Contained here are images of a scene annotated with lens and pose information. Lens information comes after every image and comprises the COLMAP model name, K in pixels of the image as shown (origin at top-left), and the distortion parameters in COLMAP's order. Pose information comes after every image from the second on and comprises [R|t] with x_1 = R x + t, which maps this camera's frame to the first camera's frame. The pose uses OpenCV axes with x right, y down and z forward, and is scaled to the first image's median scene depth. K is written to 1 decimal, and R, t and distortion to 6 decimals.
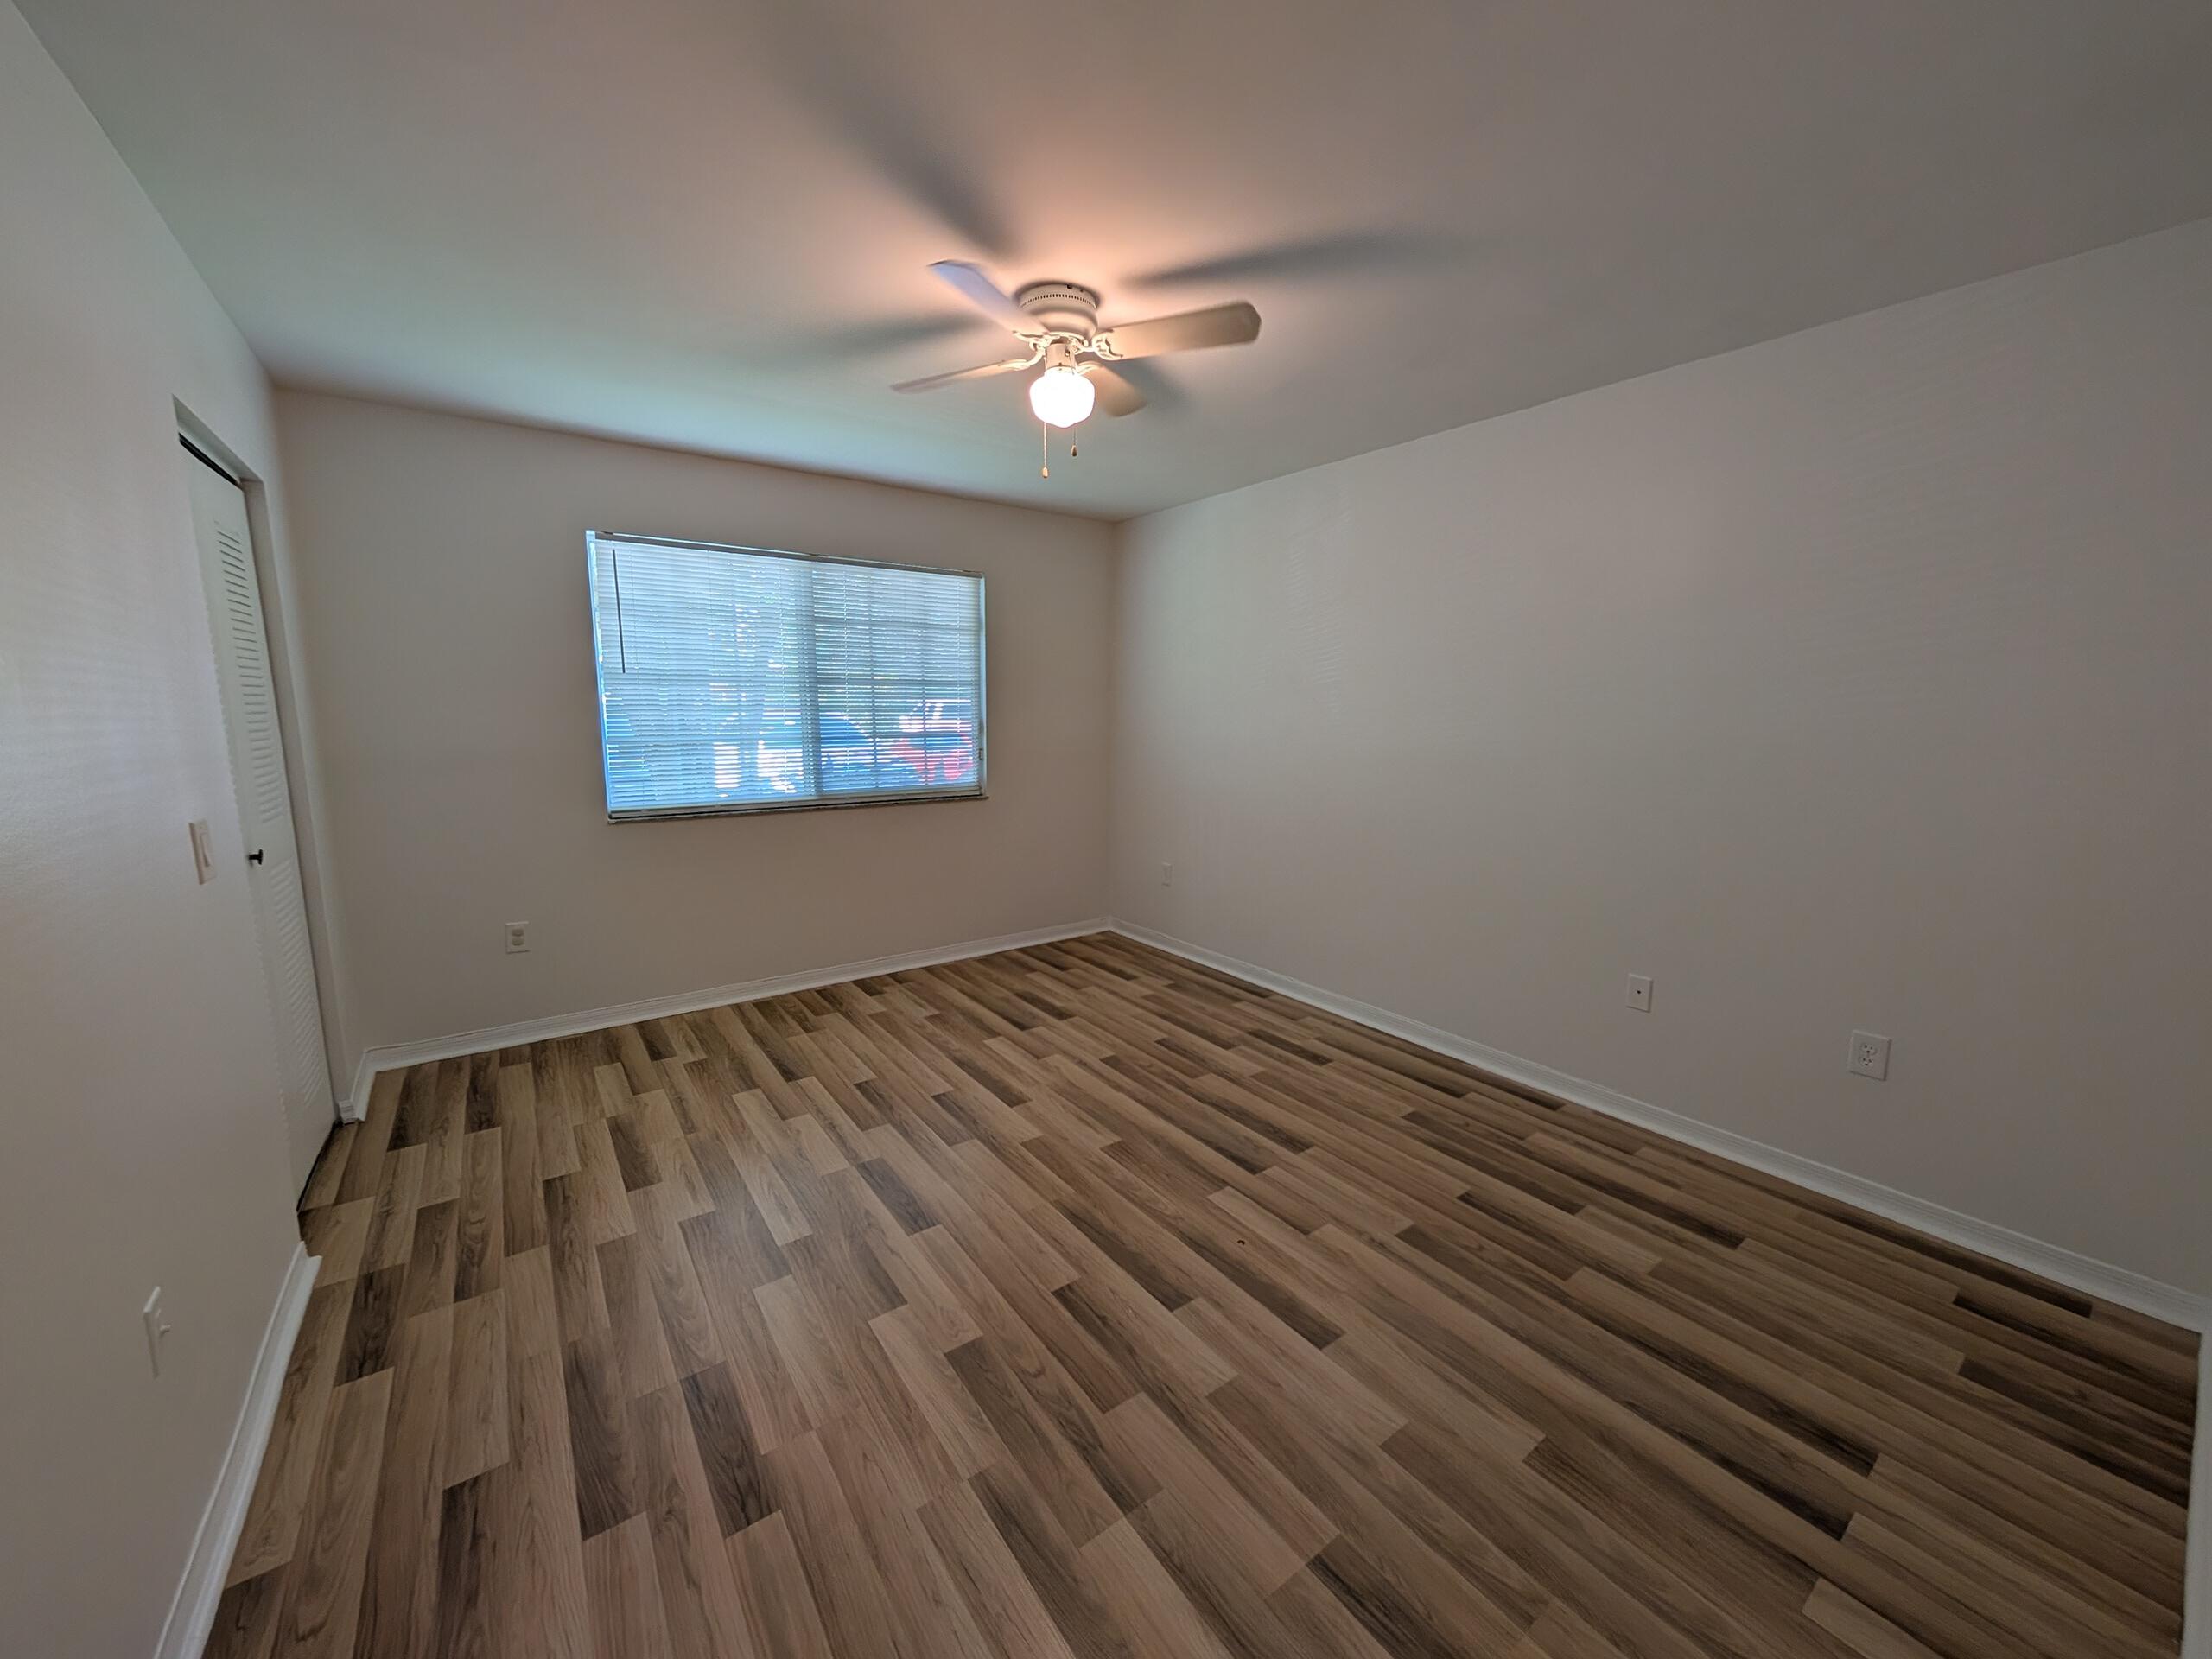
lens RADIAL K [[838.0, 0, 1106.0], [0, 838.0, 829.5], [0, 0, 1]] dist [0.000133, 0.000097]
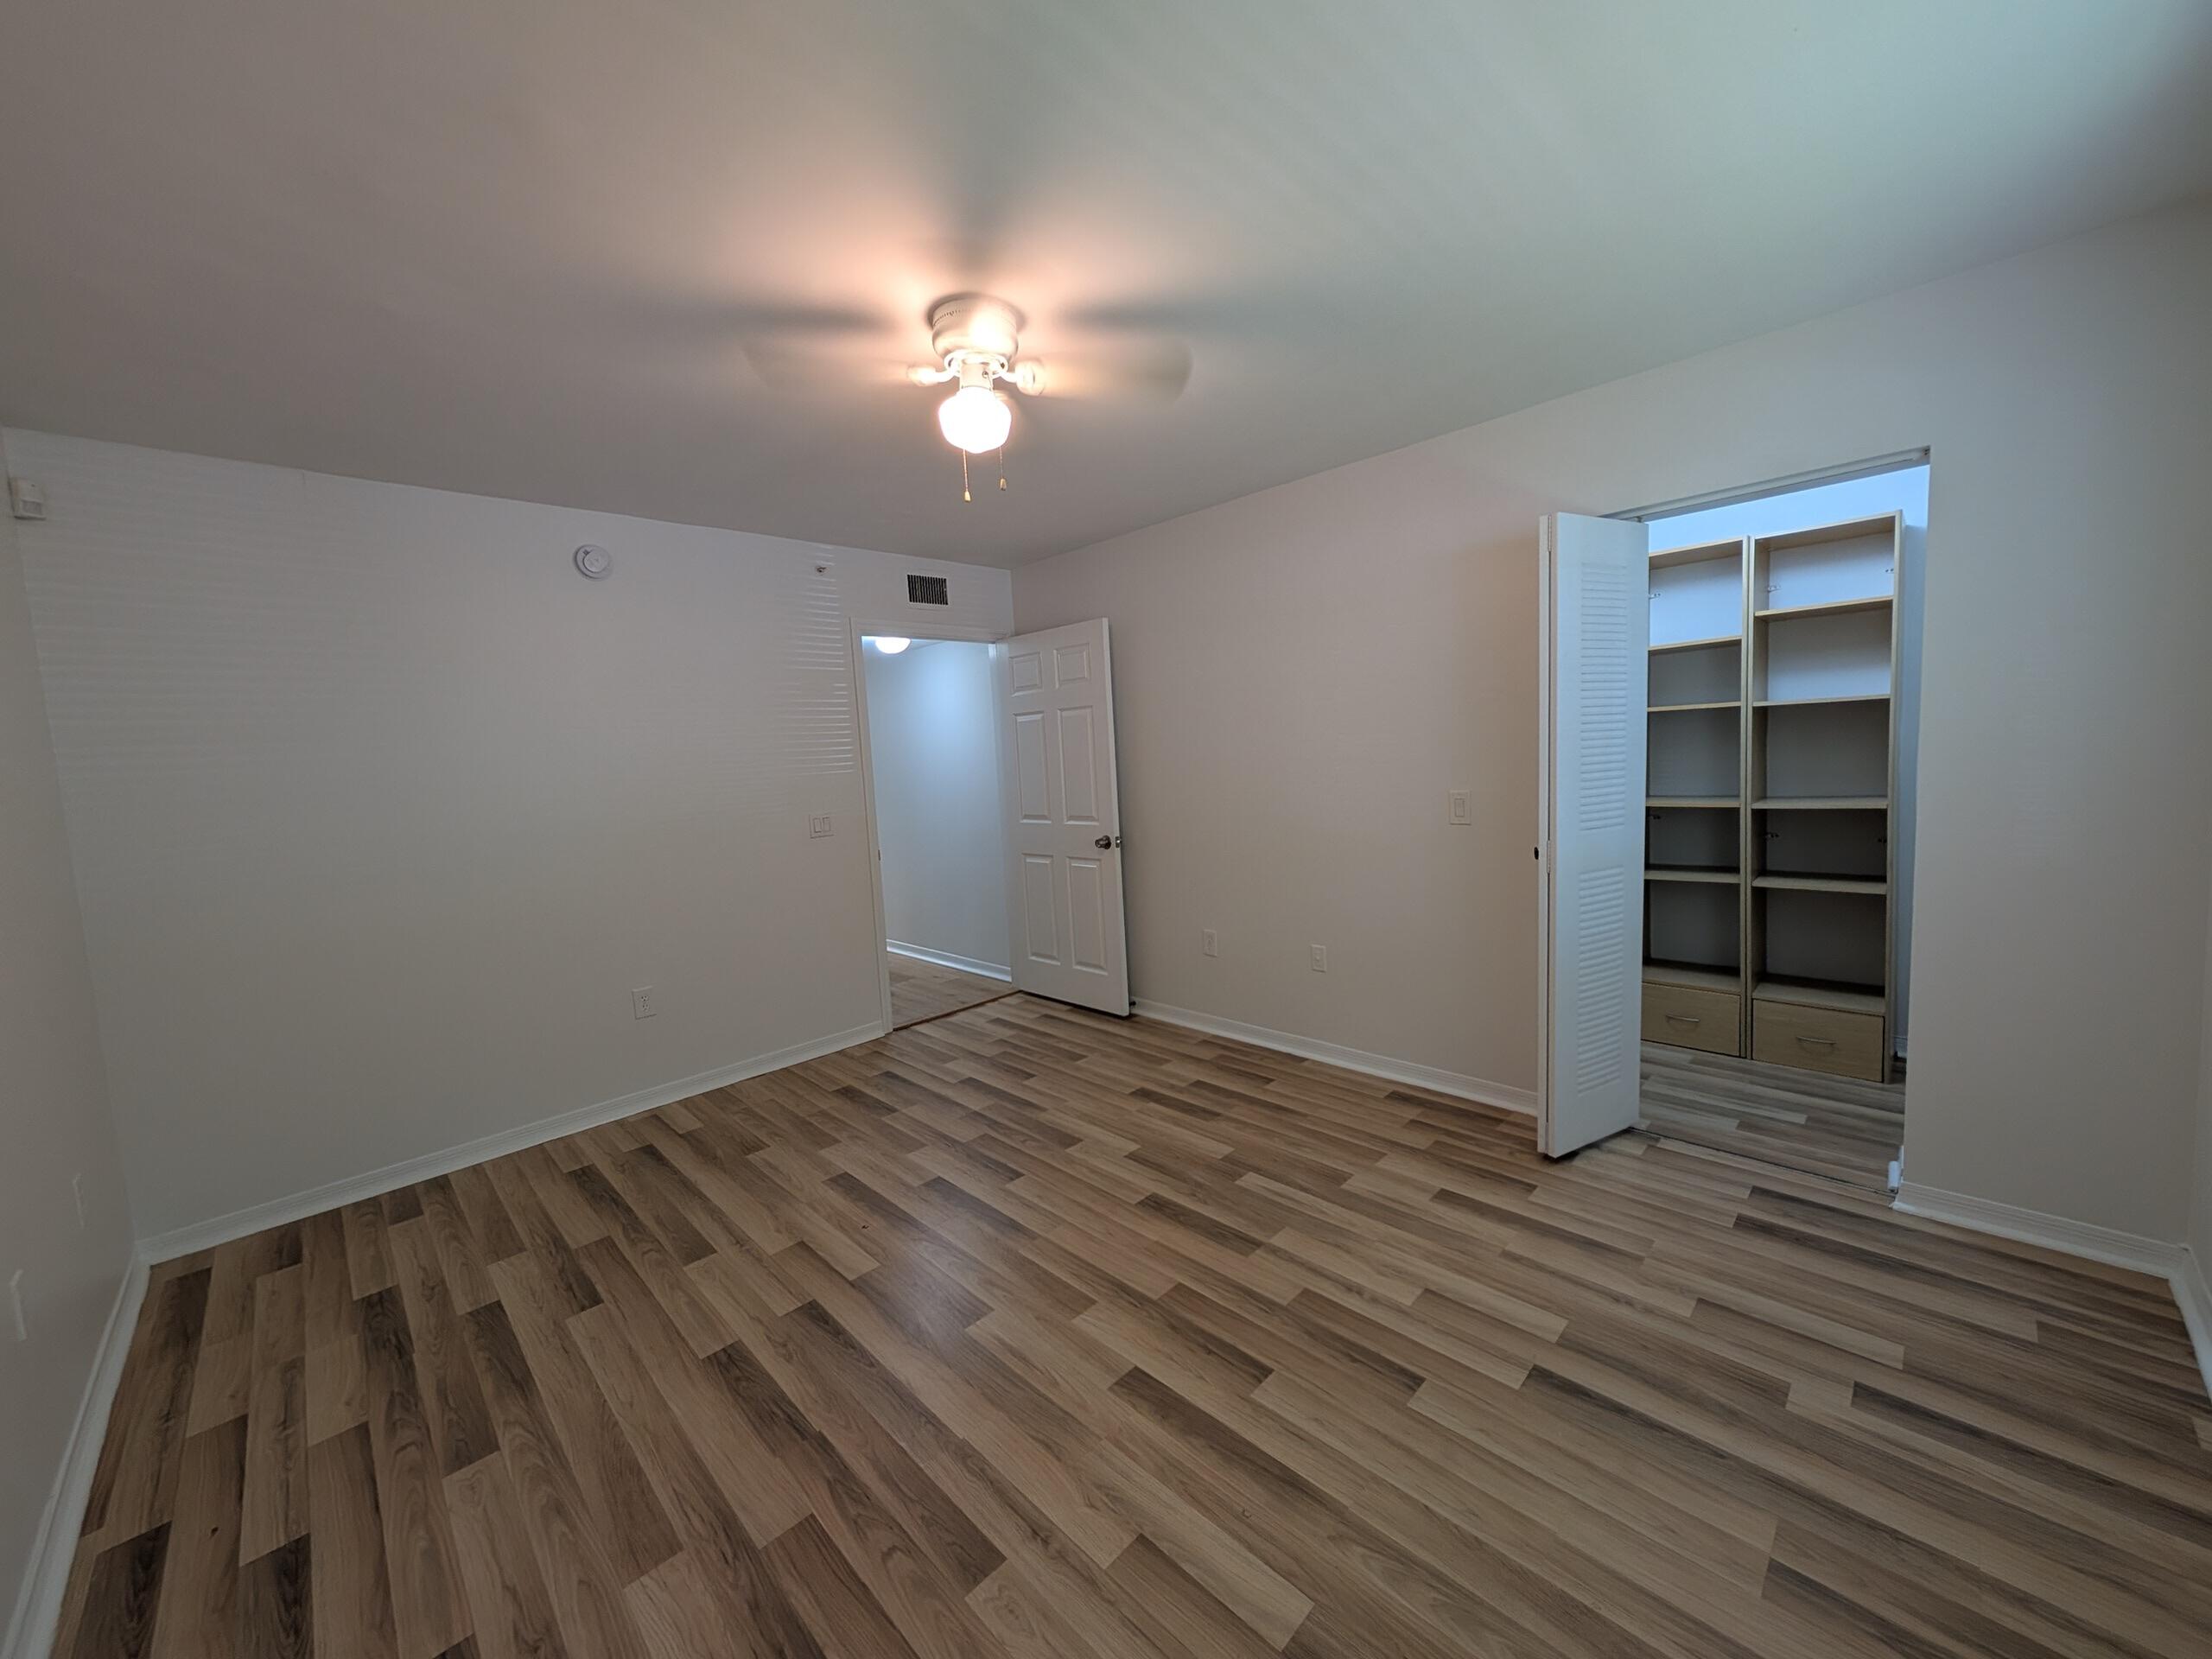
lens RADIAL K [[838.0, 0, 1106.0], [0, 838.0, 829.5], [0, 0, 1]] dist [0.000133, 0.000097]
pose [[-0.987873, 0.061942, -0.142372, -0.032301], [0.026053, 0.970104, 0.241288, -0.294966], [0.153061, 0.234653, -0.959953, 1.992578]]
